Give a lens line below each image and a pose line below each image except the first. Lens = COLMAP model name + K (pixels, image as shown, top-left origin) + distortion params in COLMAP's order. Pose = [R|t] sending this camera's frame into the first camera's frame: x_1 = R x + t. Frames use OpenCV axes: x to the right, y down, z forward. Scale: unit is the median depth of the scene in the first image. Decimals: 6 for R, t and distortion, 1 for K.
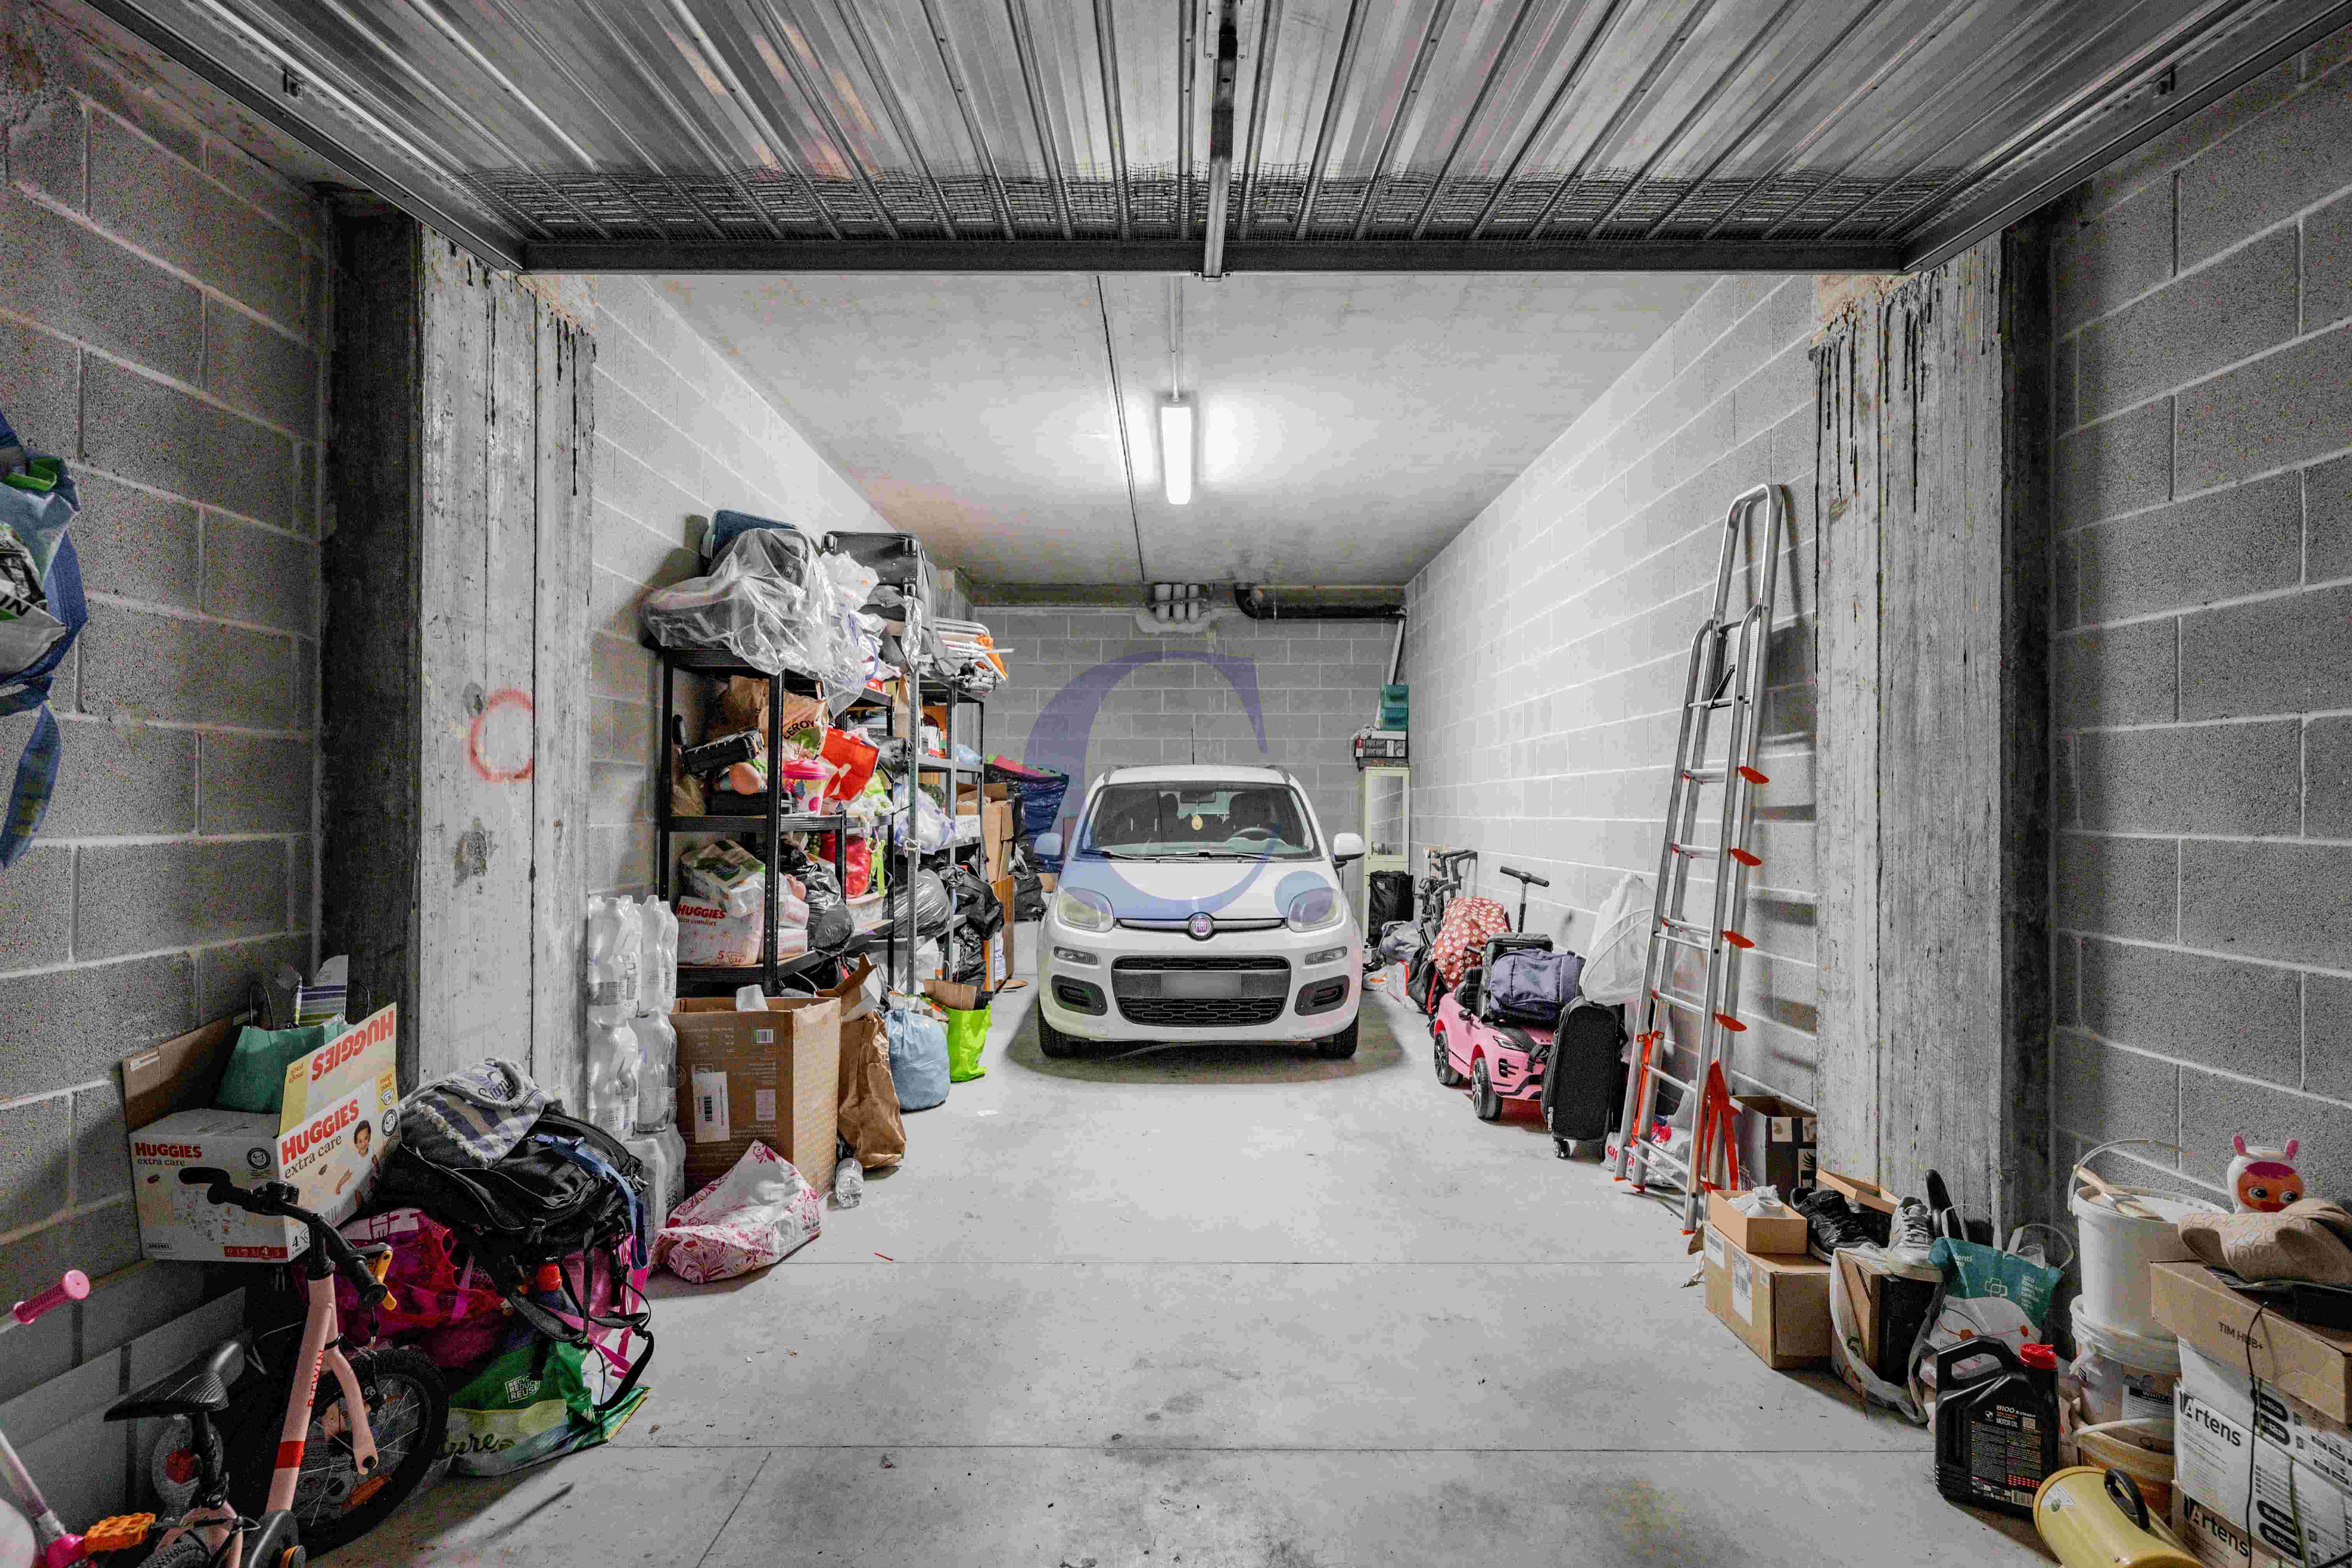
lens RADIAL K [[1288.6, 0, 1179.4], [0, 1288.6, 832.1], [0, 0, 1]] dist [-0.000912, -0.000061]
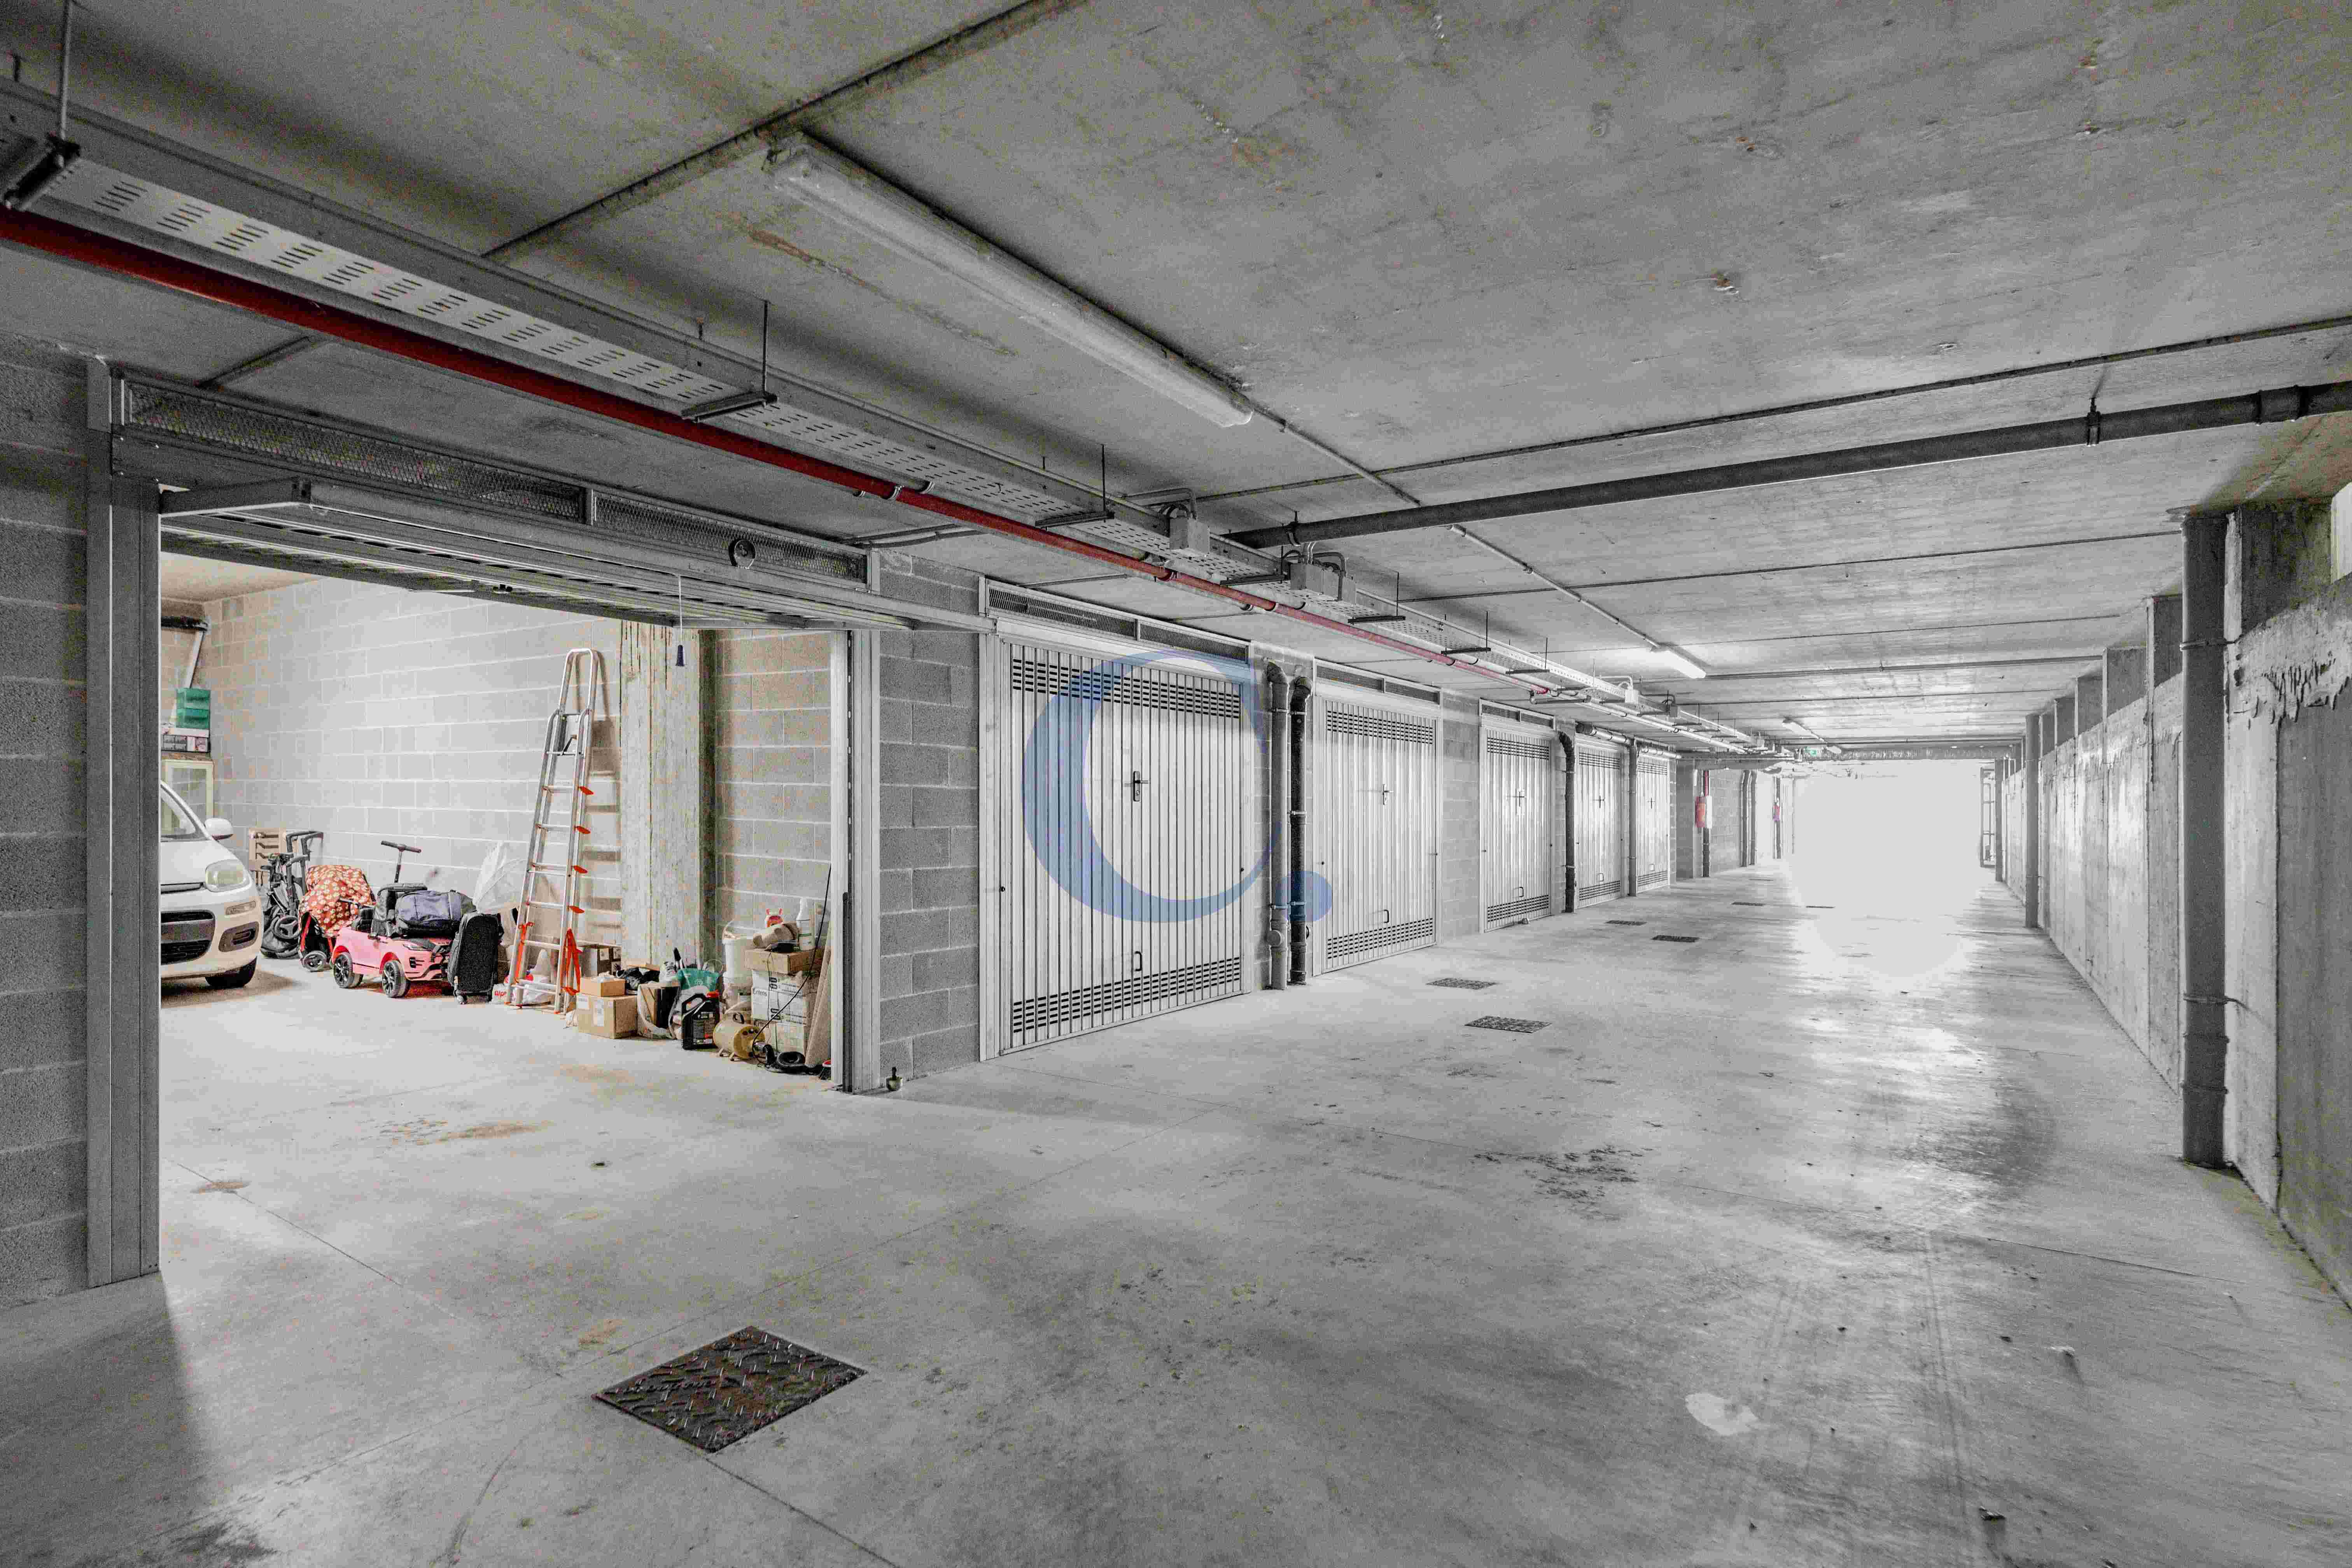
lens RADIAL K [[1169.1, 0, 1182.6], [0, 1169.1, 815.8], [0, 0, 1]] dist [0.001028, 0.000172]
pose [[0.551381, -0.003686, 0.834246, -0.624150], [0.001763, 0.999993, 0.003252, -0.008372], [-0.834252, -0.000322, 0.551384, -0.881112]]
